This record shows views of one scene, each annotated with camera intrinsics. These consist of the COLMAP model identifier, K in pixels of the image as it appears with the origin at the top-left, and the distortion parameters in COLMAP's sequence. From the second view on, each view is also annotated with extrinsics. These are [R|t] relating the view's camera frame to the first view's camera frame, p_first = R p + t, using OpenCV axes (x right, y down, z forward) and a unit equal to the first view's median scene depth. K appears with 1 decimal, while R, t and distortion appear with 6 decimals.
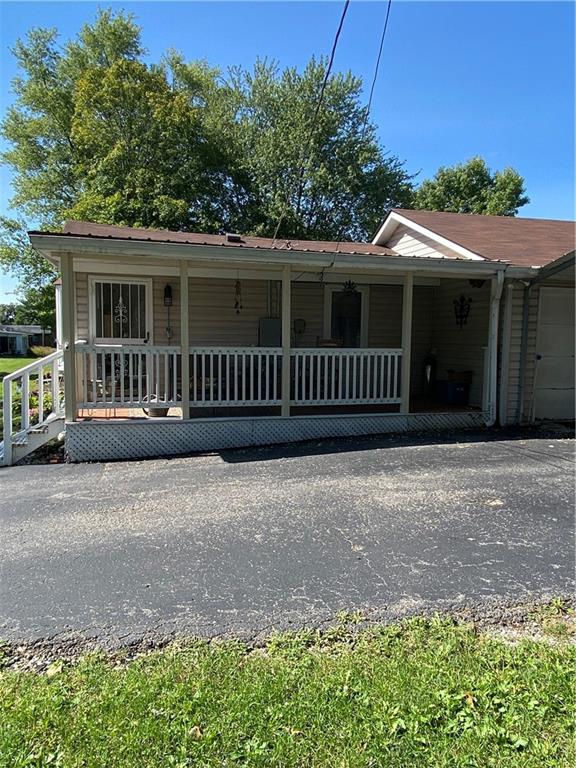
lens RADIAL K [[557.3, 0, 285.7], [0, 557.3, 390.1], [0, 0, 1]] dist [0.004537, 0.000324]
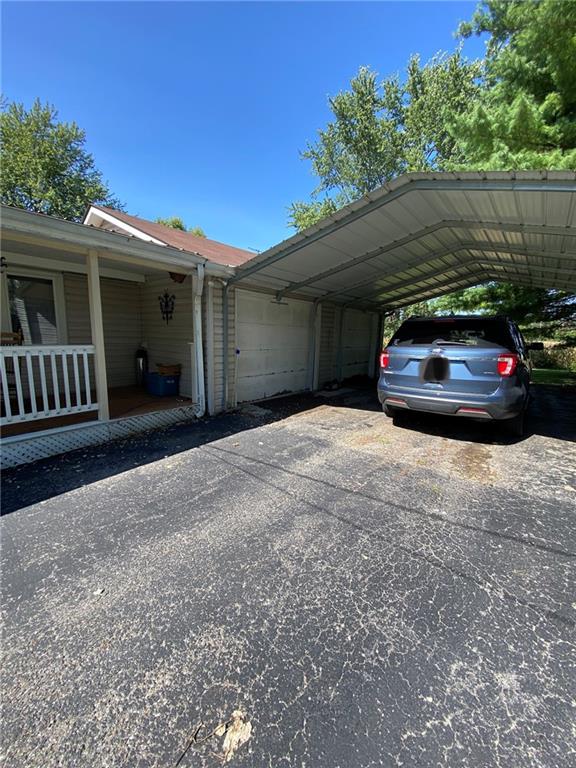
lens RADIAL K [[315.7, 0, 292.5], [0, 315.7, 392.3], [0, 0, 1]] dist [0.003541, -0.002131]
pose [[0.797698, -0.095781, 0.595403, 0.149967], [0.037205, 0.993242, 0.109935, -0.043047], [-0.601909, -0.065543, 0.795870, 0.412457]]
